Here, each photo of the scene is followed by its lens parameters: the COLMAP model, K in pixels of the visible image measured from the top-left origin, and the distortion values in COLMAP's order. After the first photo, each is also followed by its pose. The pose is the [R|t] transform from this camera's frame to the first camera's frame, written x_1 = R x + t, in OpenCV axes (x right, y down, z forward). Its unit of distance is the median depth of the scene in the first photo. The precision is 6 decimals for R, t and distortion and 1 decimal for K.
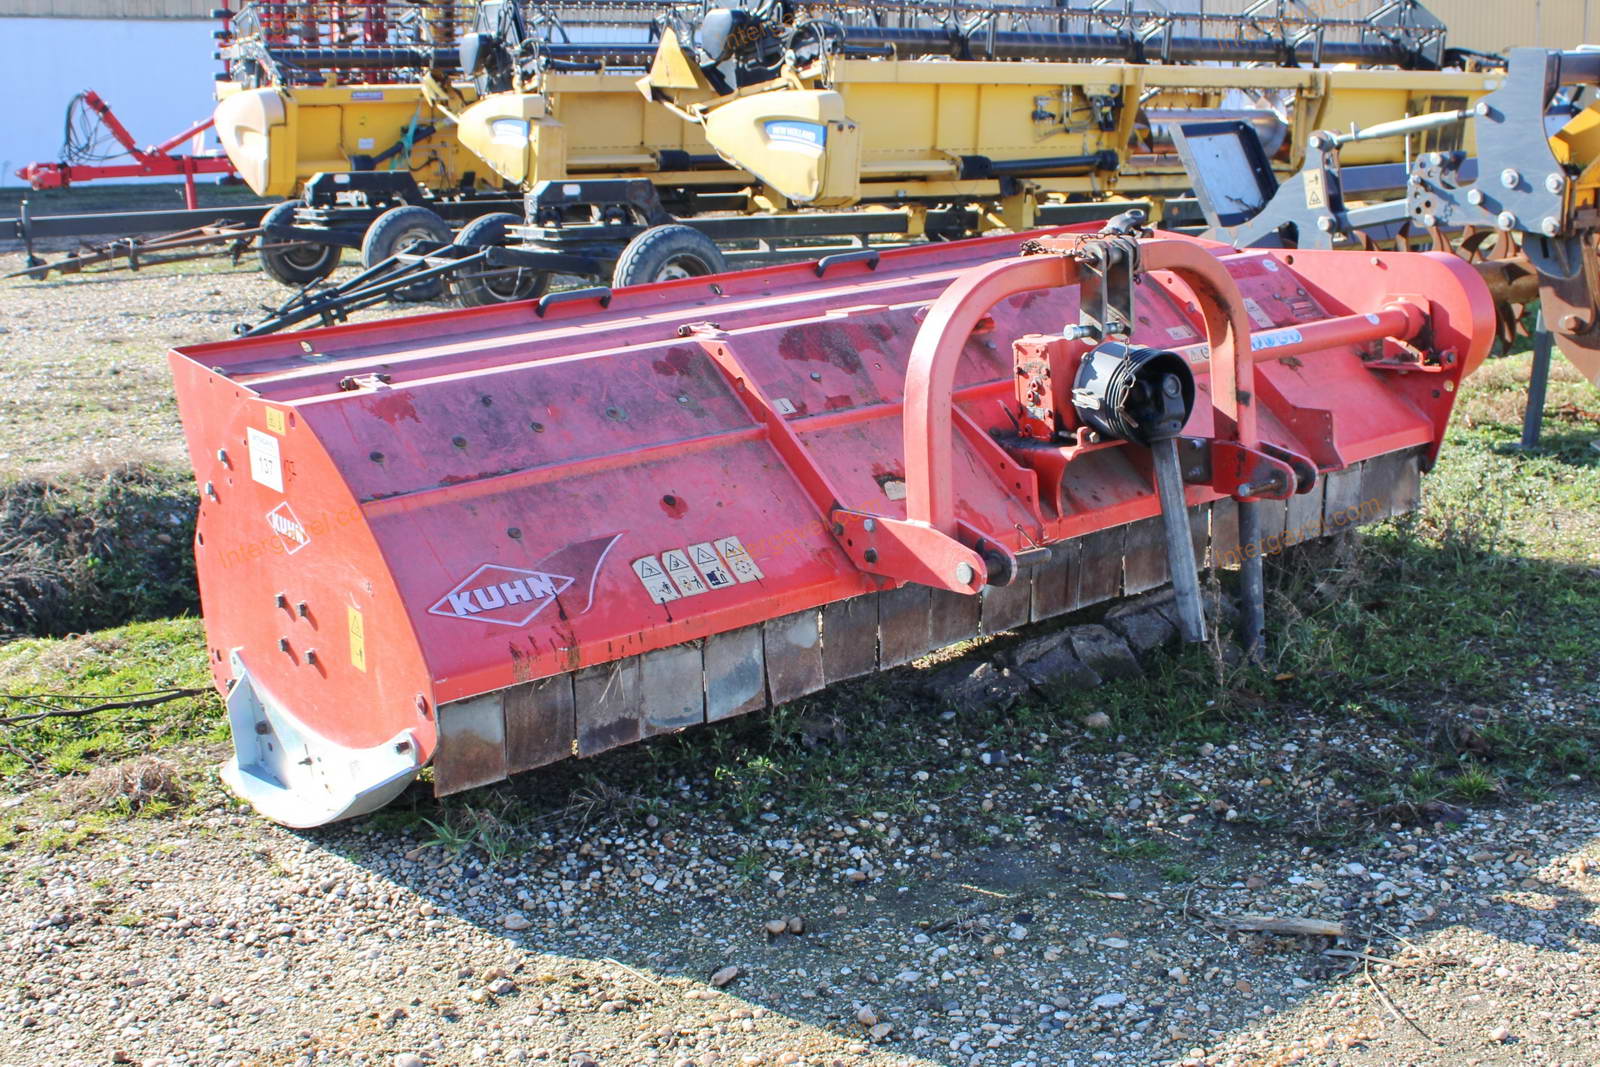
lens RADIAL K [[1995.4, 0, 846.1], [0, 1995.4, 529.1], [0, 0, 1]] dist [-0.130562, 0.097725]
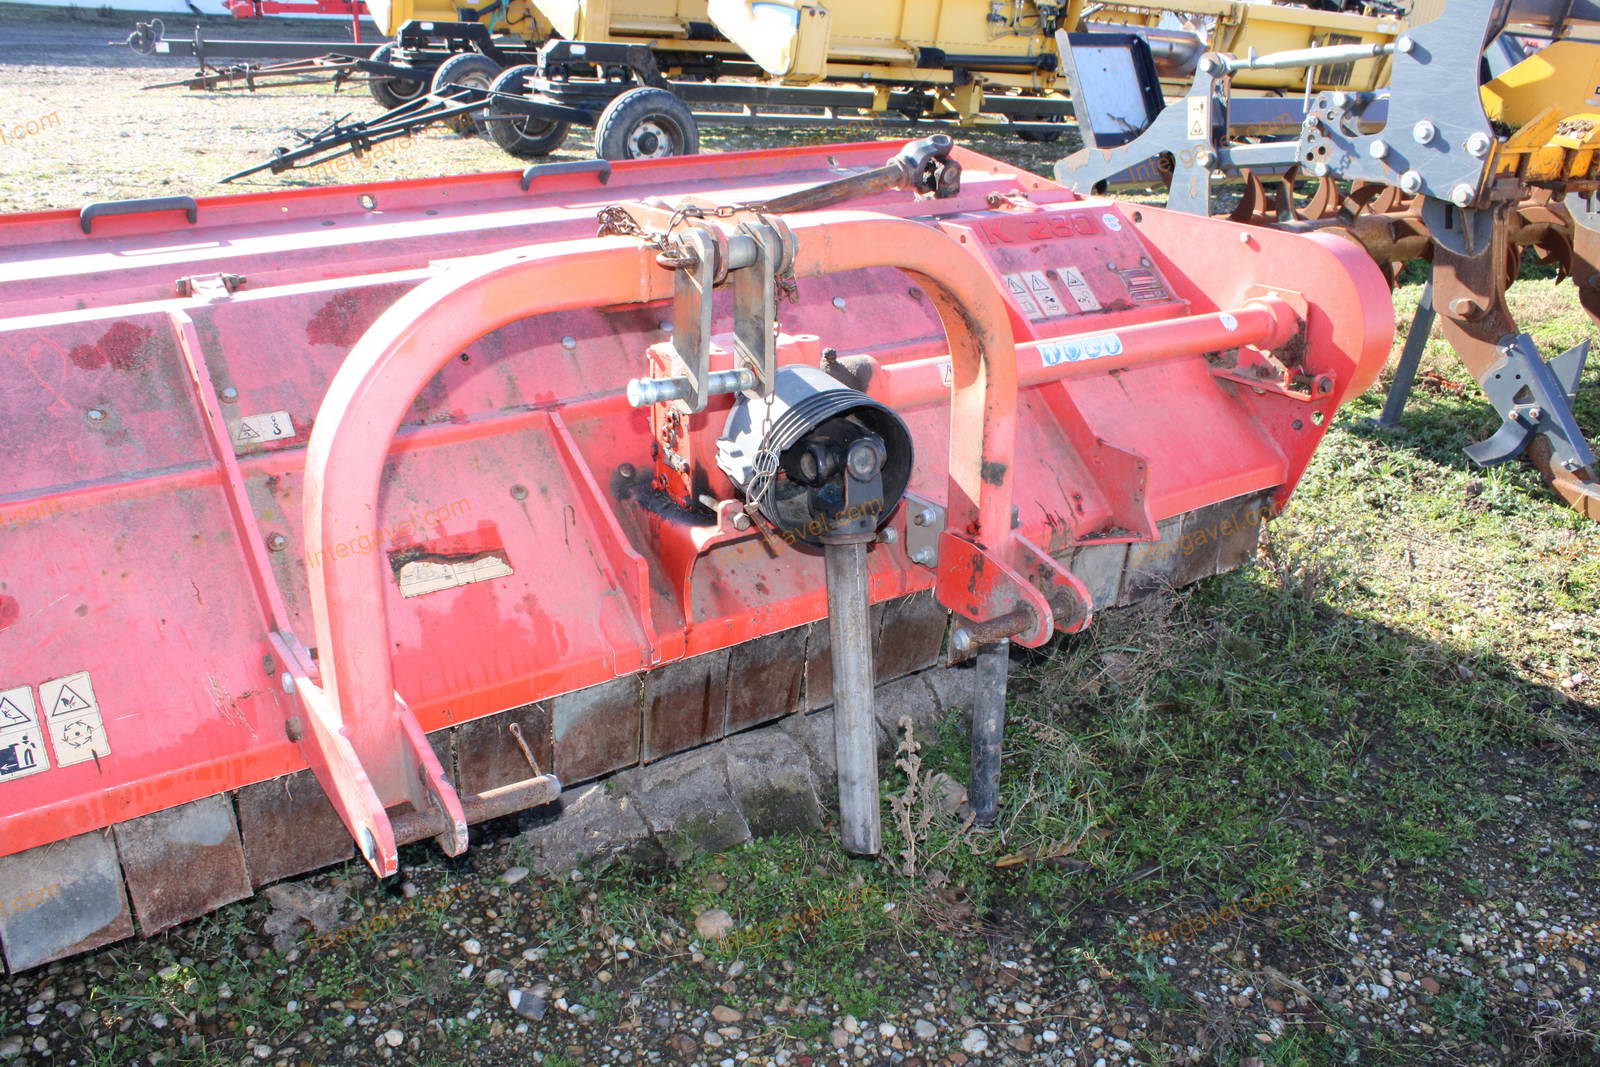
lens RADIAL K [[1315.9, 0, 800.5], [0, 1315.9, 556.6], [0, 0, 1]] dist [-0.161243, 0.136225]
pose [[0.993438, 0.104842, -0.045695, 0.062935], [-0.093752, 0.975371, 0.199657, -0.046113], [0.065502, -0.194063, 0.978800, 0.226909]]
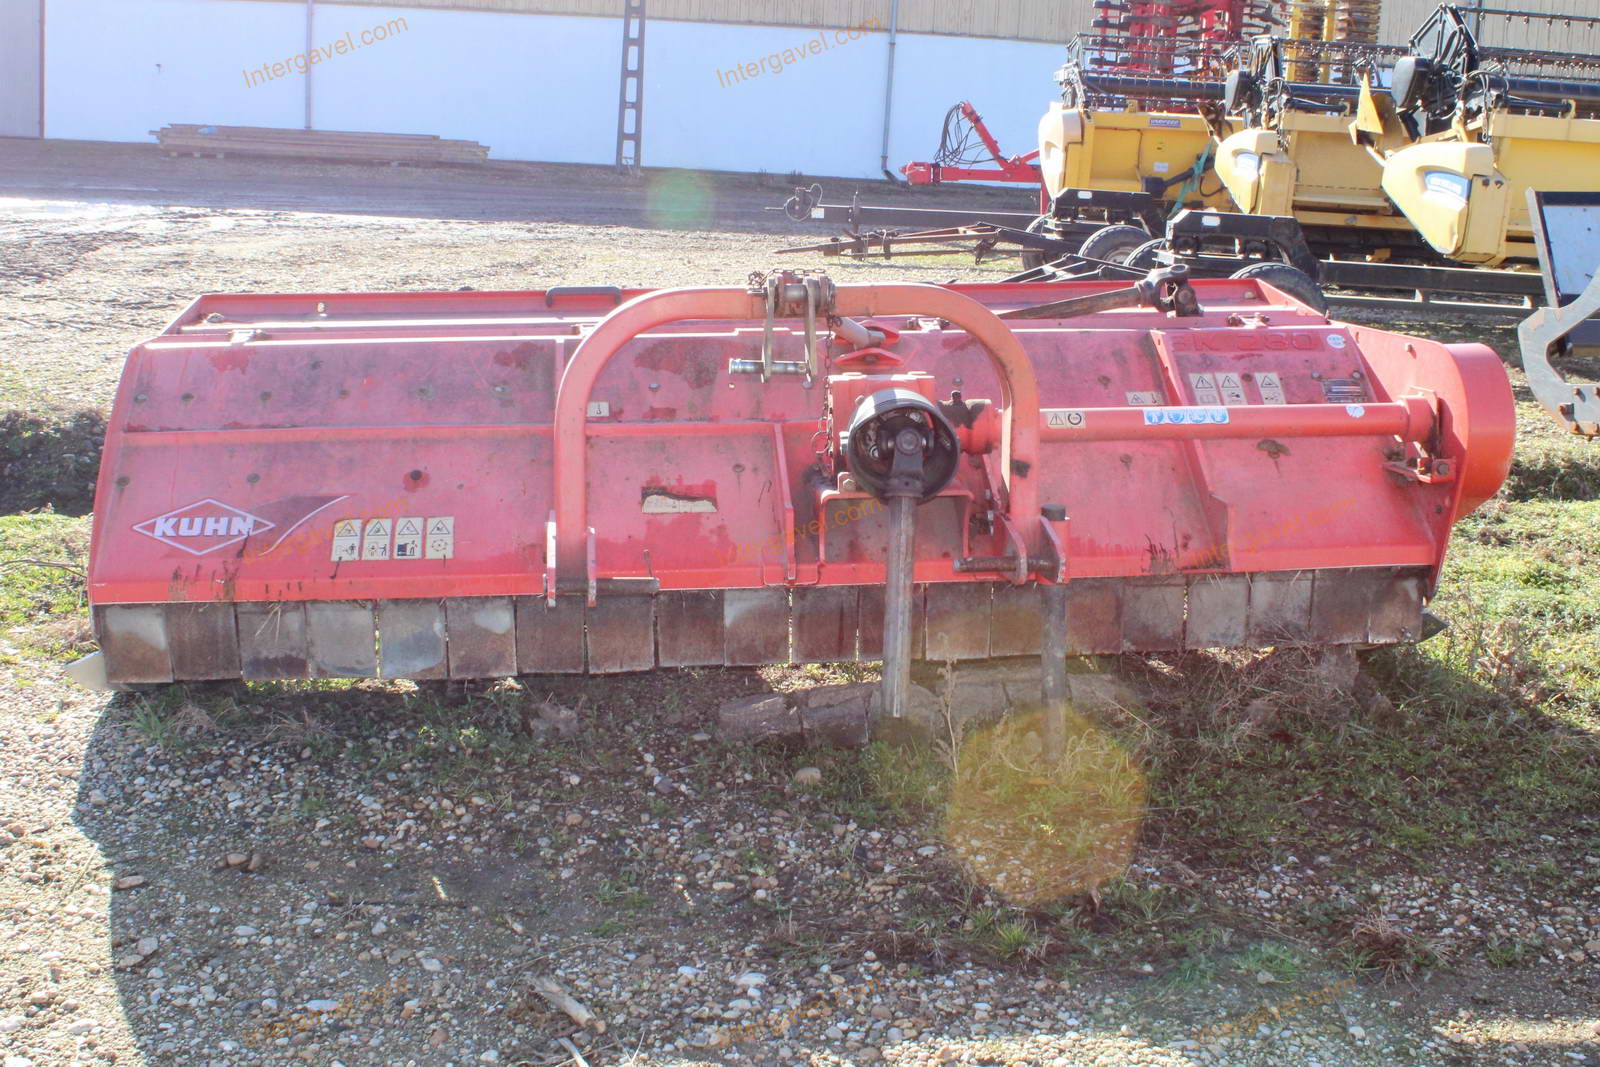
lens RADIAL K [[1842.0, 0, 796.6], [0, 1842.0, 475.2], [0, 0, 1]] dist [-0.123888, 0.059522]
pose [[0.837524, 0.150547, -0.525252, 0.218653], [-0.165123, 0.986083, 0.019339, -0.024261], [0.520853, 0.070534, 0.850727, 0.089754]]
